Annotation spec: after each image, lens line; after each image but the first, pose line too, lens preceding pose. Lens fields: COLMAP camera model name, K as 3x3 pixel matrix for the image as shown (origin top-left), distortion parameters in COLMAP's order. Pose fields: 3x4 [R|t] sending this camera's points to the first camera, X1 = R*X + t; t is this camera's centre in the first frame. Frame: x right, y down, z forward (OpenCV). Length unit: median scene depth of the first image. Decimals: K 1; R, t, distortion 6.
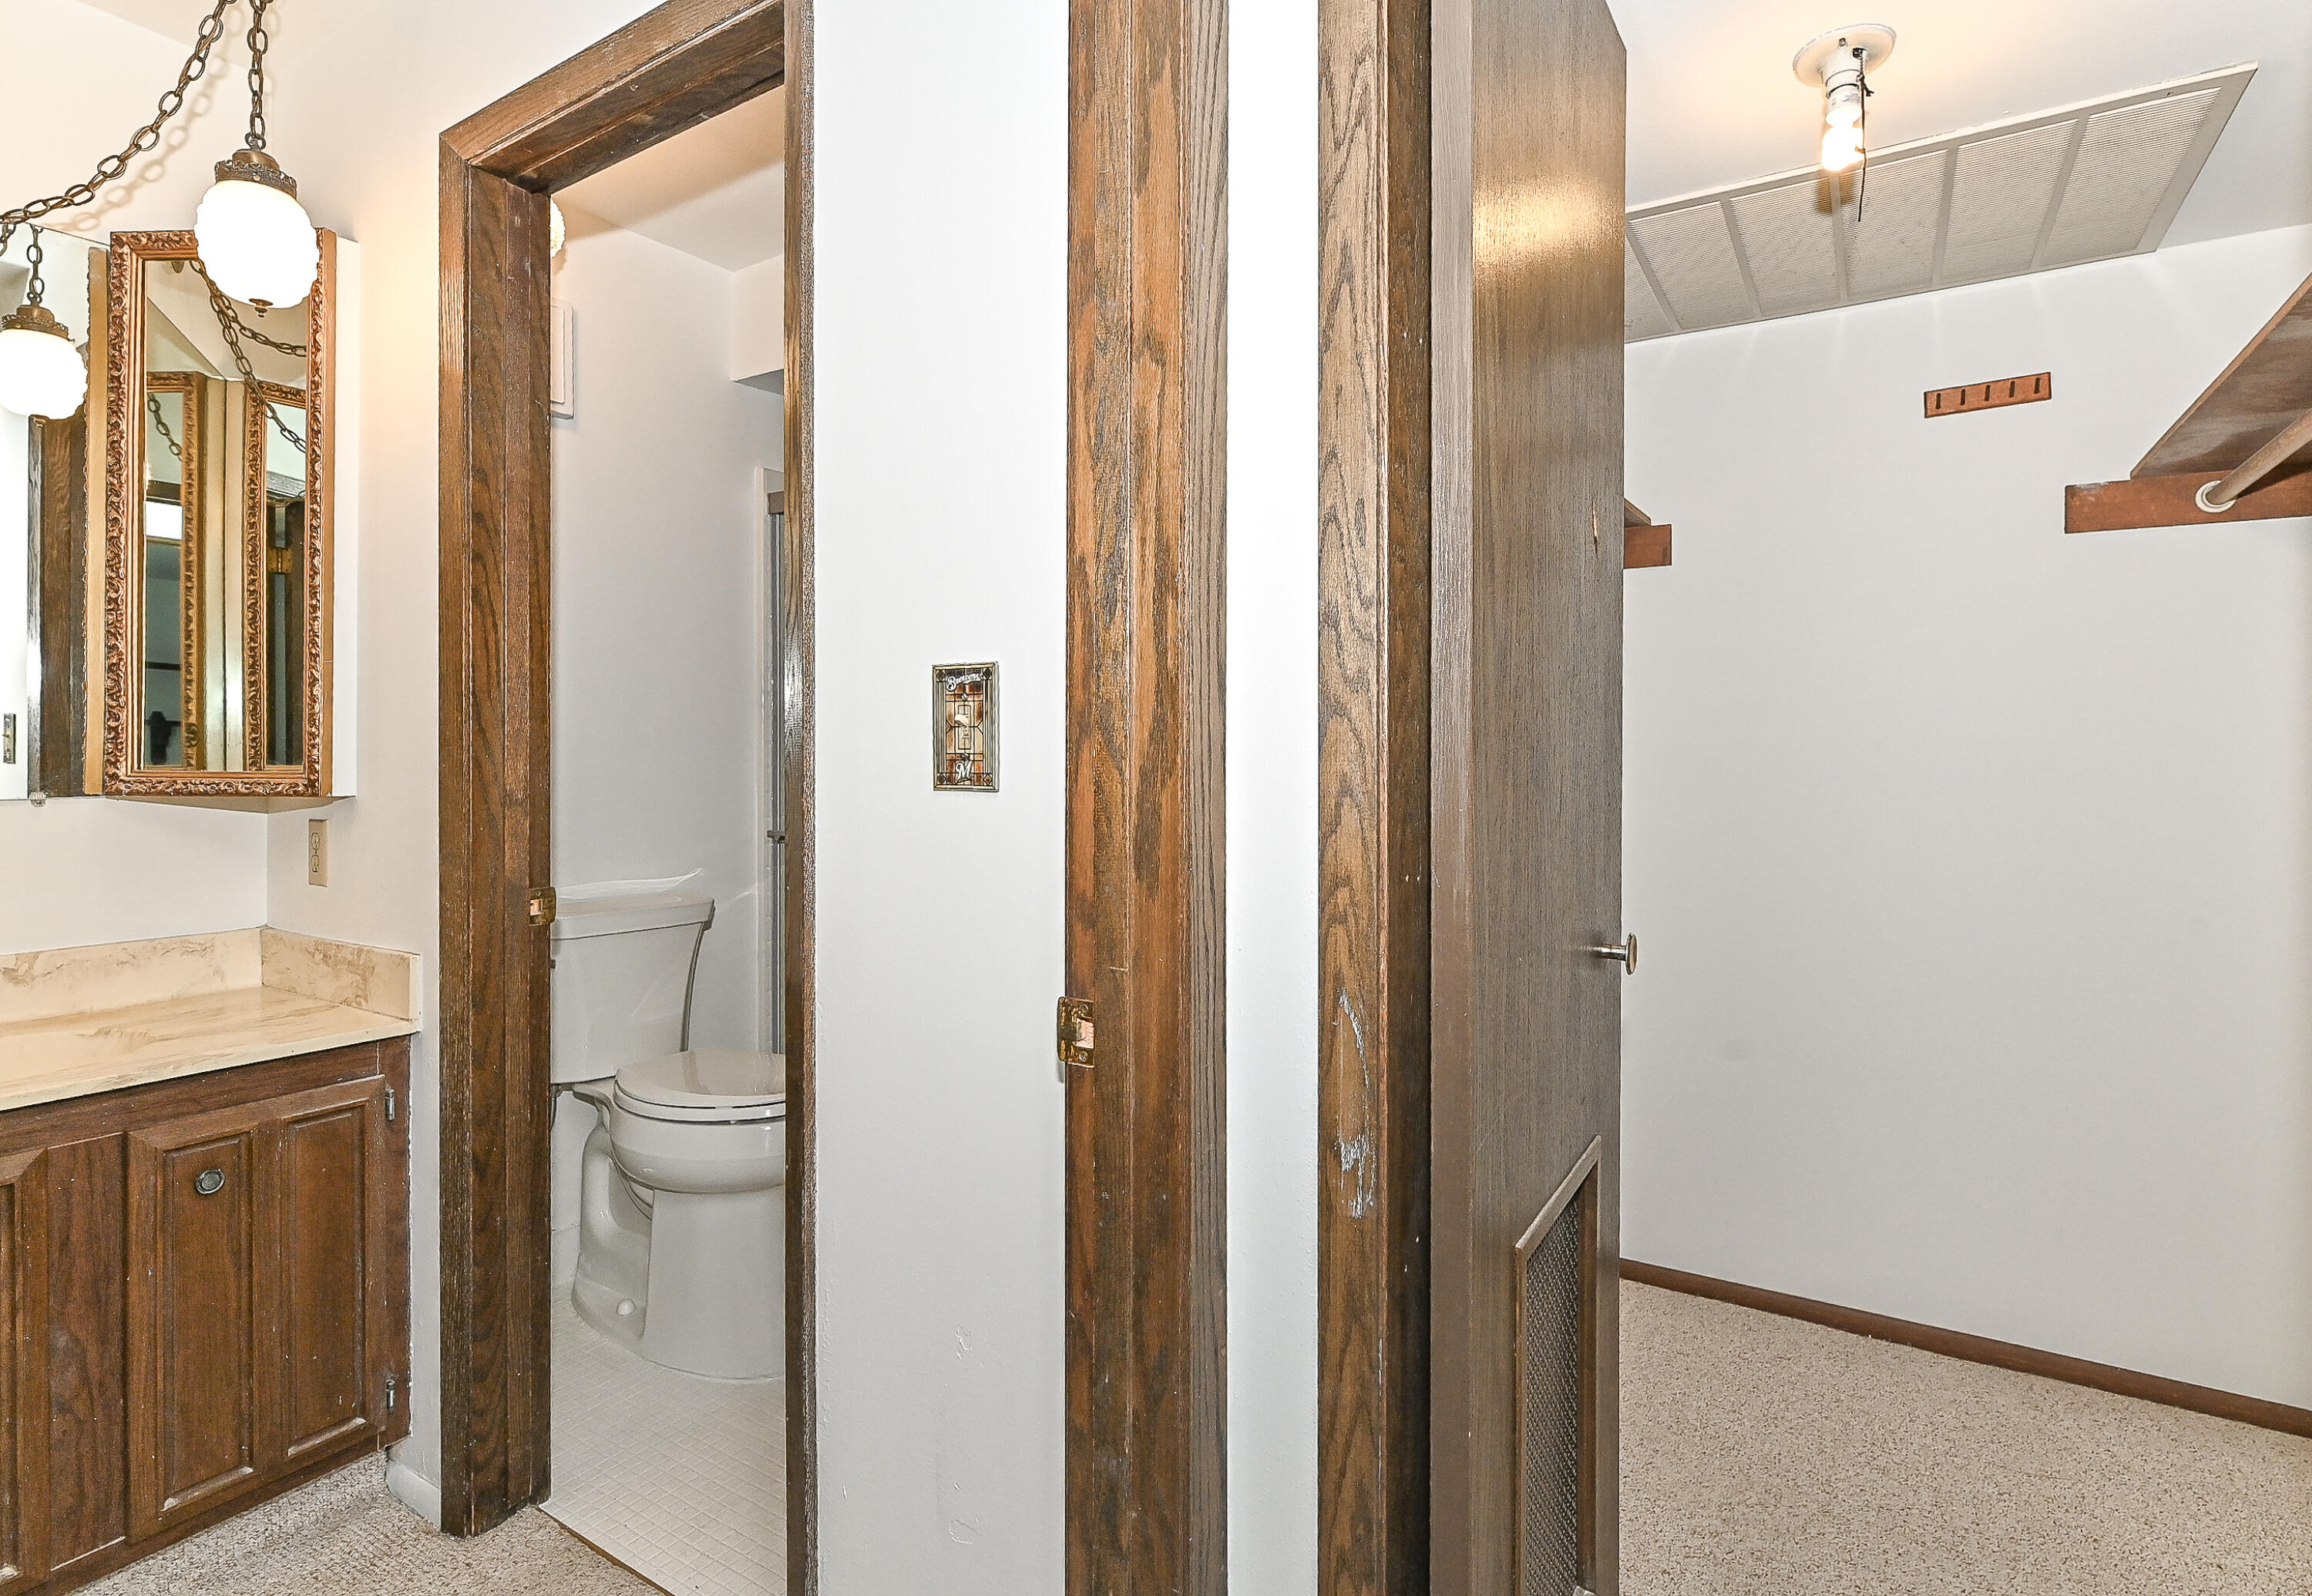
lens RADIAL K [[1115.6, 0, 1207.4], [0, 1115.6, 747.2], [0, 0, 1]] dist [0.001660, 0.000140]
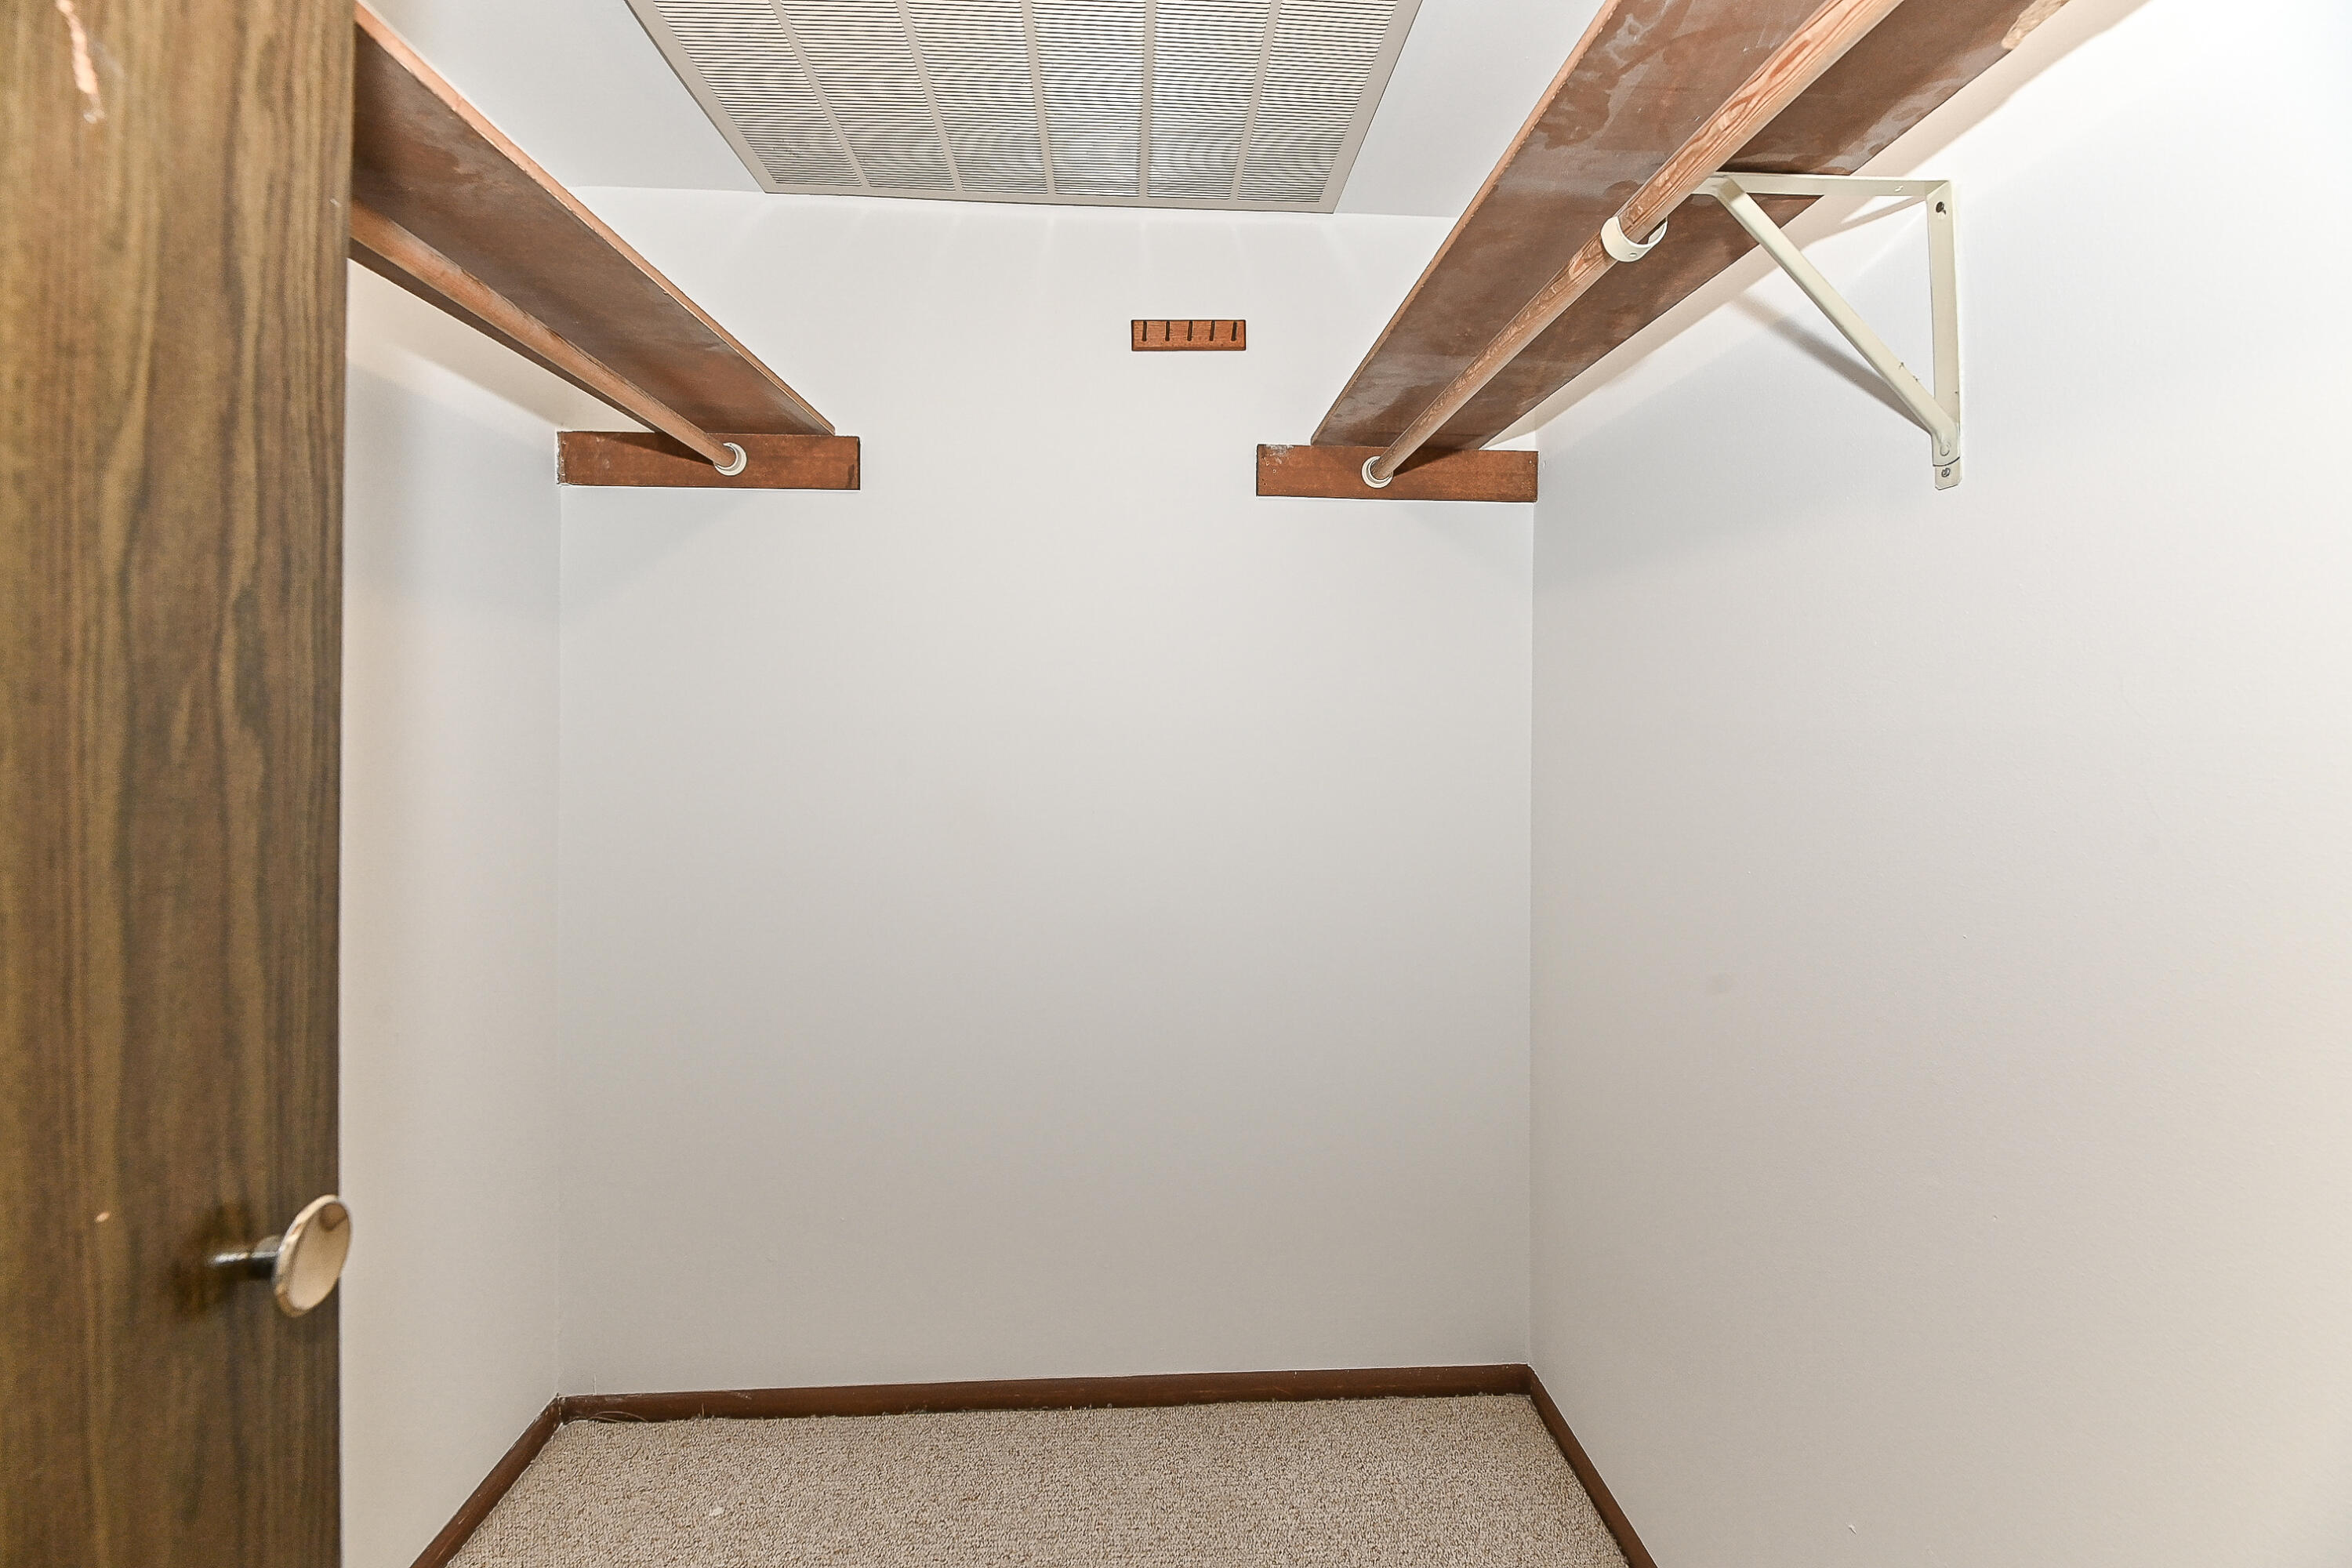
lens RADIAL K [[959.5, 0, 1174.5], [0, 959.5, 719.9], [0, 0, 1]] dist [-0.000761, -0.000854]
pose [[0.826263, 0.008430, 0.563221, 0.265377], [-0.006437, 0.999964, -0.005524, 0.001560], [-0.563248, 0.000939, 0.826288, 0.382797]]
